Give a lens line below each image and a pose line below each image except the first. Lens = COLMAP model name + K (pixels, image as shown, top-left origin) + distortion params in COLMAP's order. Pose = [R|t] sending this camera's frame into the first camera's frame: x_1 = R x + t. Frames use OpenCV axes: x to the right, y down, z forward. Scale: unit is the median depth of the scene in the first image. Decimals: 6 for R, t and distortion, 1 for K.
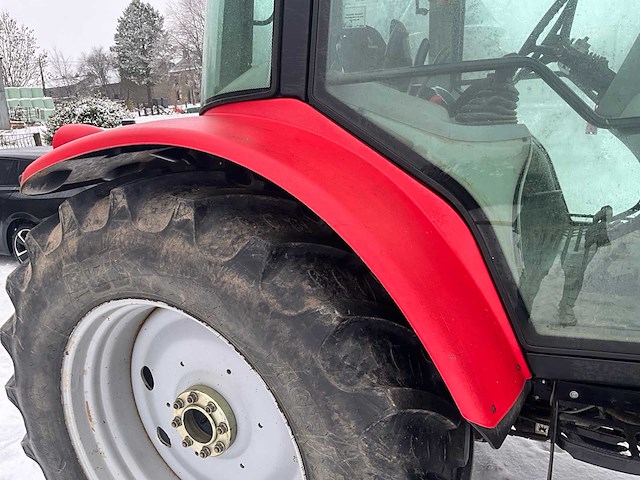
lens RADIAL K [[525.3, 0, 322.3], [0, 525.3, 236.8], [0, 0, 1]] dist [0.098153, -0.174416]
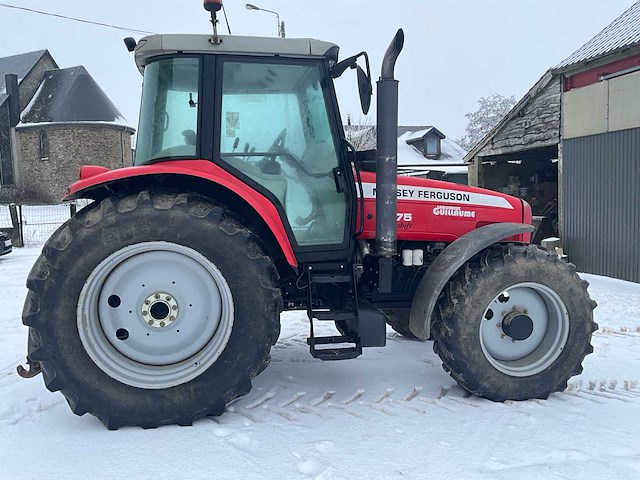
lens RADIAL K [[525.3, 0, 322.3], [0, 525.3, 236.8], [0, 0, 1]] dist [0.098153, -0.174416]
pose [[0.785103, -0.015526, 0.619171, -1.195324], [0.121225, 0.984203, -0.129034, 0.491322], [-0.607386, 0.176364, 0.774582, -1.228293]]
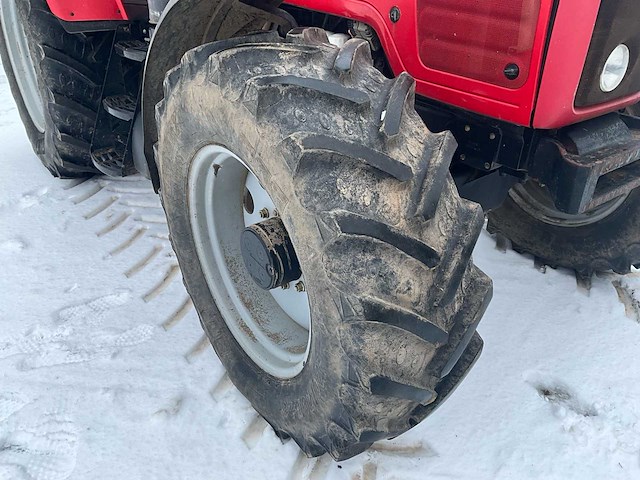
lens RADIAL K [[525.3, 0, 322.3], [0, 525.3, 236.8], [0, 0, 1]] dist [0.098153, -0.174416]
pose [[0.903019, 0.247493, -0.351146, 1.830457], [-0.149645, 0.947401, 0.282910, 0.347537], [0.402695, -0.202926, 0.892557, -0.548121]]
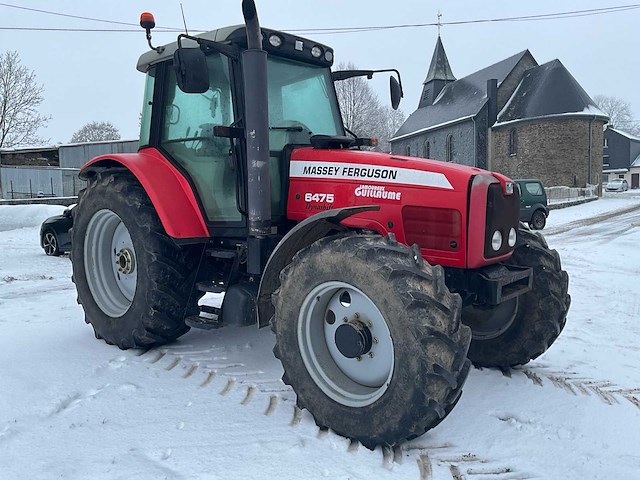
lens RADIAL K [[525.3, 0, 322.3], [0, 525.3, 236.8], [0, 0, 1]] dist [0.098153, -0.174416]
pose [[0.969837, 0.053803, -0.237741, 1.711624], [-0.088104, 0.986770, -0.136096, 0.608581], [0.227273, 0.152937, 0.961747, -1.743775]]
